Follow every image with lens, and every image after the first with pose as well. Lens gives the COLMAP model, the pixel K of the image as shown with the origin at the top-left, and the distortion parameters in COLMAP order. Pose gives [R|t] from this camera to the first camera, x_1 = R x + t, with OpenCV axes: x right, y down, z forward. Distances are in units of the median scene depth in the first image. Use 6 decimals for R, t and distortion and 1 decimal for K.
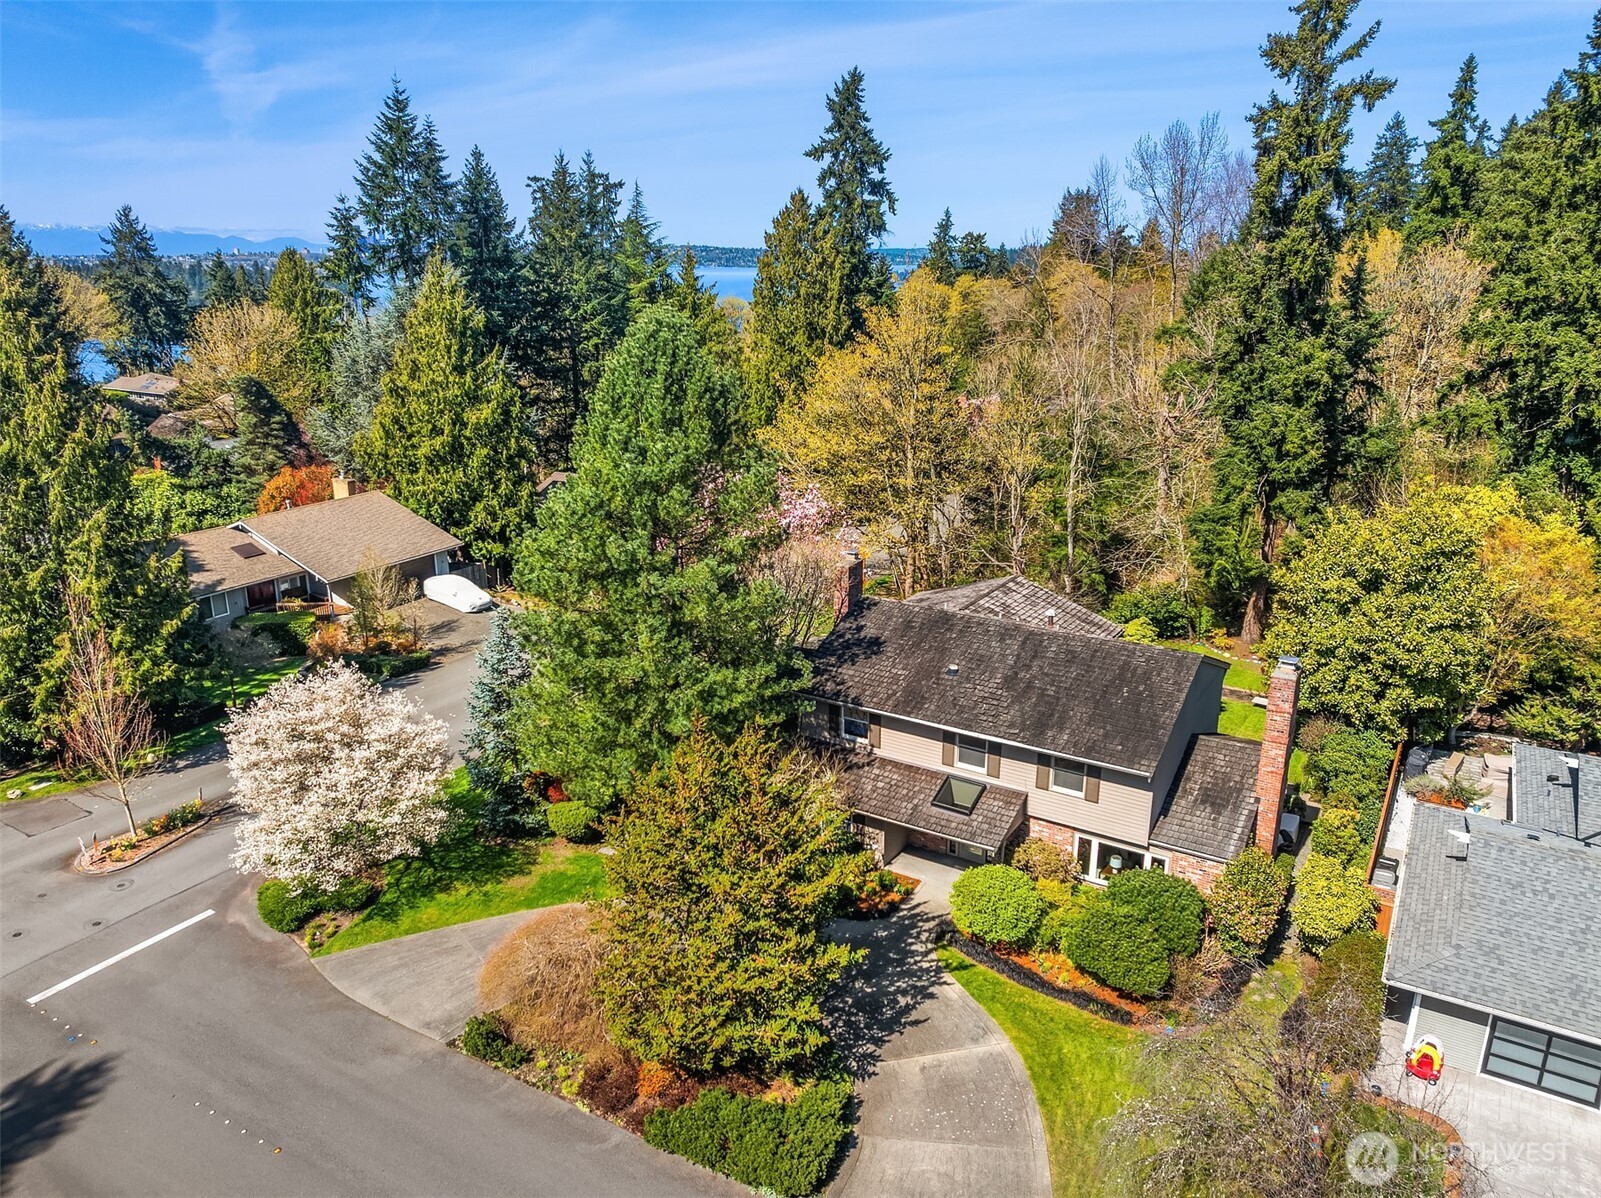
lens RADIAL K [[1114.3, 0, 799.7], [0, 1114.3, 604.0], [0, 0, 1]] dist [-0.031717, -0.008341]
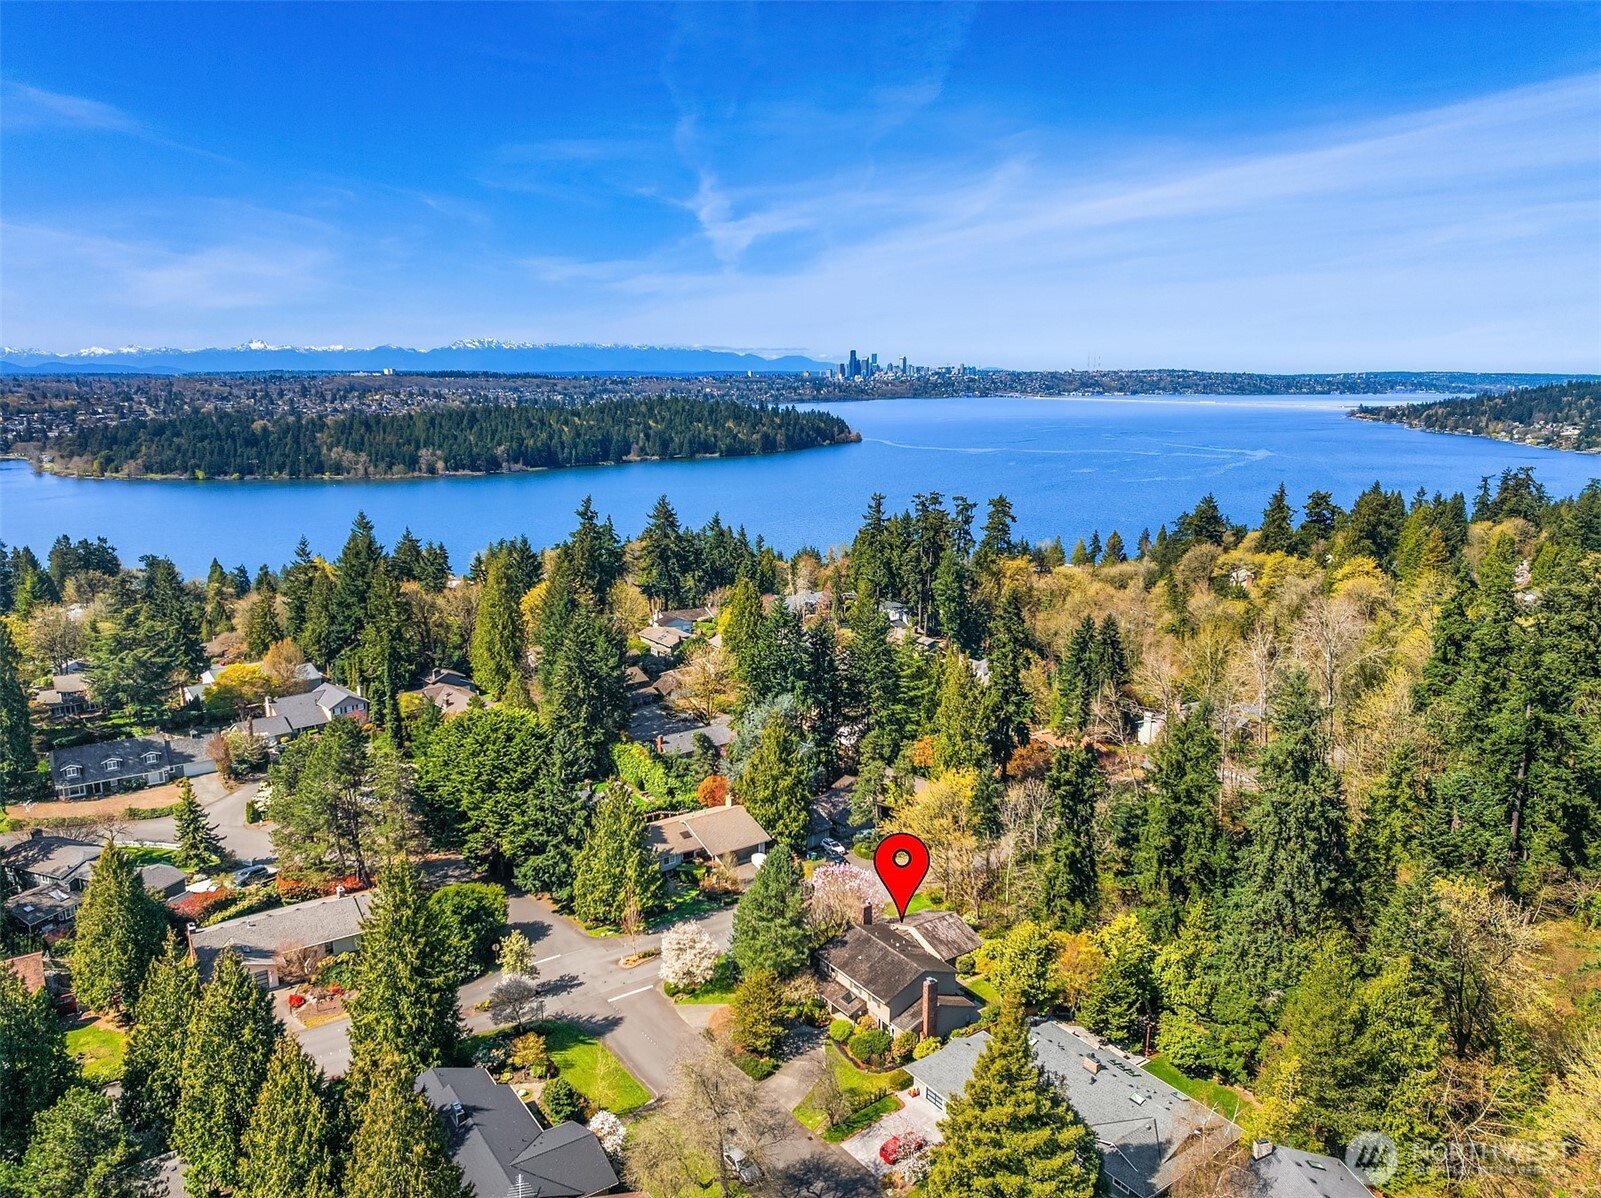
lens RADIAL K [[1114.3, 0, 801.5], [0, 1114.3, 599.2], [0, 0, 1]] dist [-0.031717, -0.008341]
pose [[0.917113, 0.076709, -0.391177, 1.007623], [-0.117418, 0.989758, -0.081197, -0.599491], [0.380942, 0.120398, 0.916726, -1.868943]]
